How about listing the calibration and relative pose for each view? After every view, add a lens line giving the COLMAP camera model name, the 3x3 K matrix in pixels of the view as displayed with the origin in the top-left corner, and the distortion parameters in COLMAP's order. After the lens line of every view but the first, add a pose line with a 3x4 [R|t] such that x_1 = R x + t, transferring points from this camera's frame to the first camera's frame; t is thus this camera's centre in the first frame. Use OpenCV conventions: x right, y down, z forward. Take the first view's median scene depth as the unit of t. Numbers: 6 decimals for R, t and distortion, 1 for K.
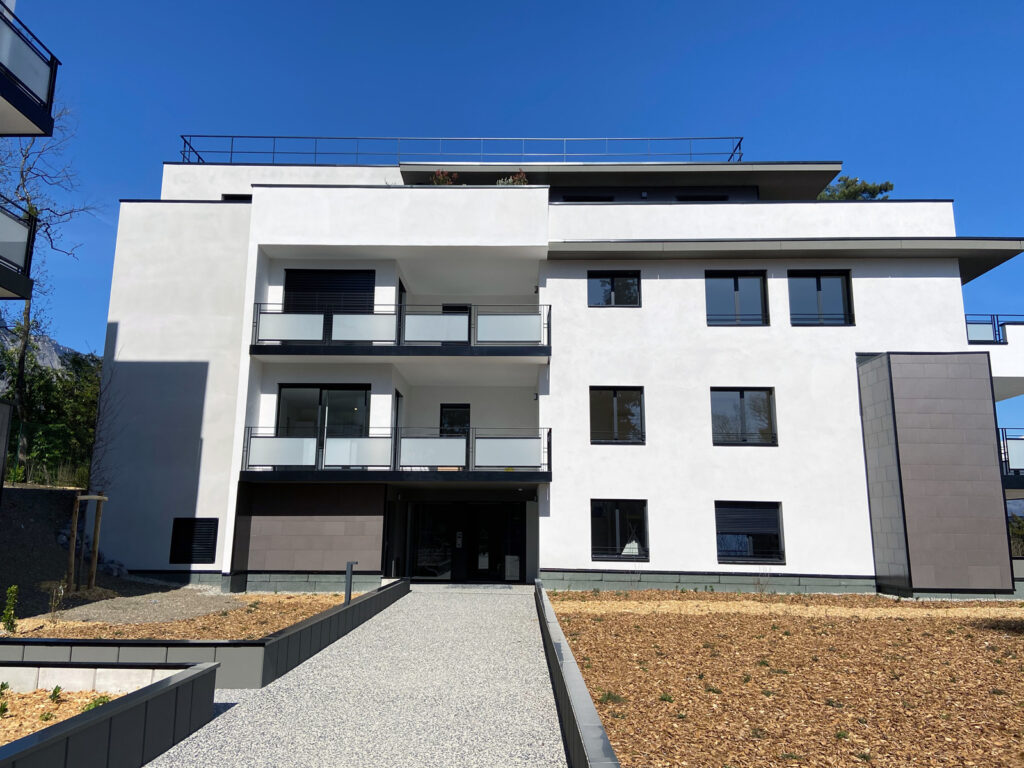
lens RADIAL K [[772.0, 0, 512.0], [0, 772.0, 384.0], [0, 0, 1]] dist [0.101250, -0.095772]
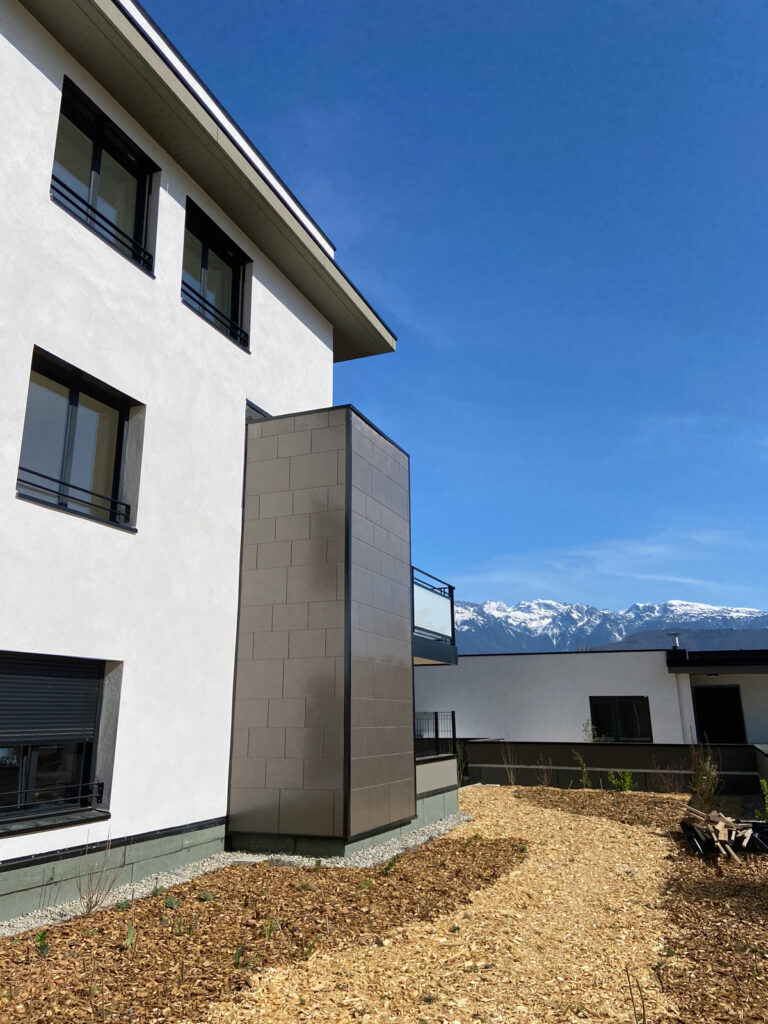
lens RADIAL K [[772.0, 0, 388.9], [0, 772.0, 511.3], [0, 0, 1]] dist [0.101250, -0.095772]
pose [[0.369057, 0.228317, 0.900926, -0.003262], [-0.160965, 0.970410, -0.179988, 0.122568], [-0.915362, -0.078592, 0.394888, 0.696974]]
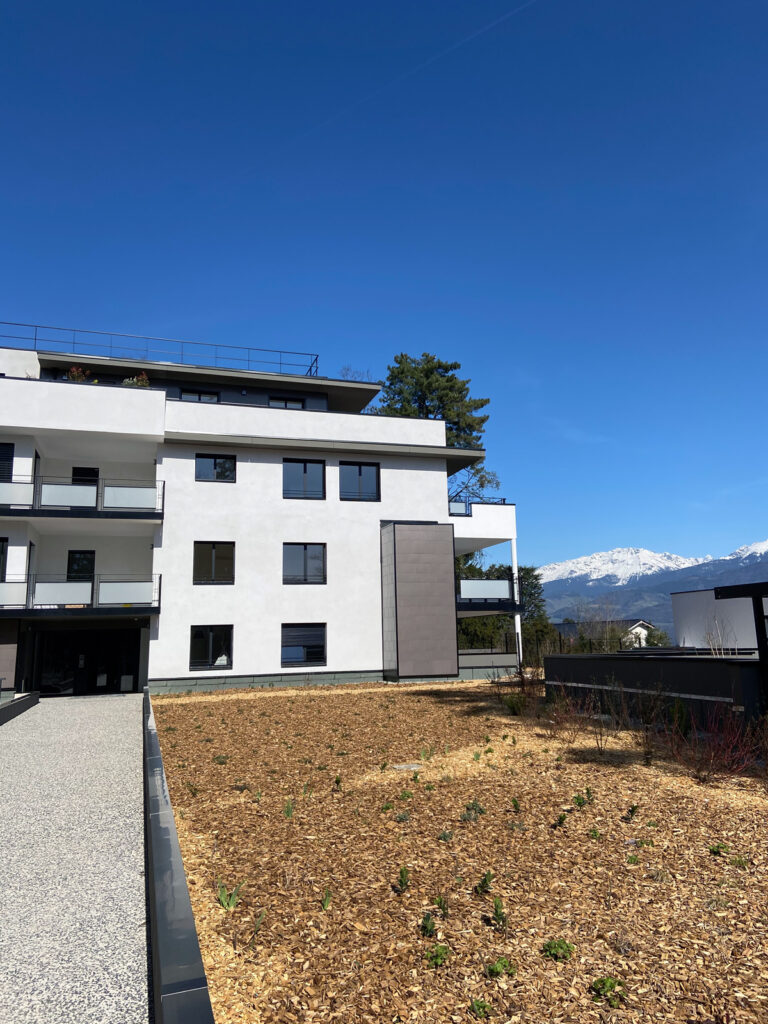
lens RADIAL K [[770.2, 0, 402.1], [0, 770.2, 498.2], [0, 0, 1]] dist [0.107306, 0.000847]
pose [[0.946948, 0.027661, 0.320194, 0.008620], [-0.026948, 0.999615, -0.006657, -0.074261], [-0.320255, -0.002325, 0.947328, -0.404038]]
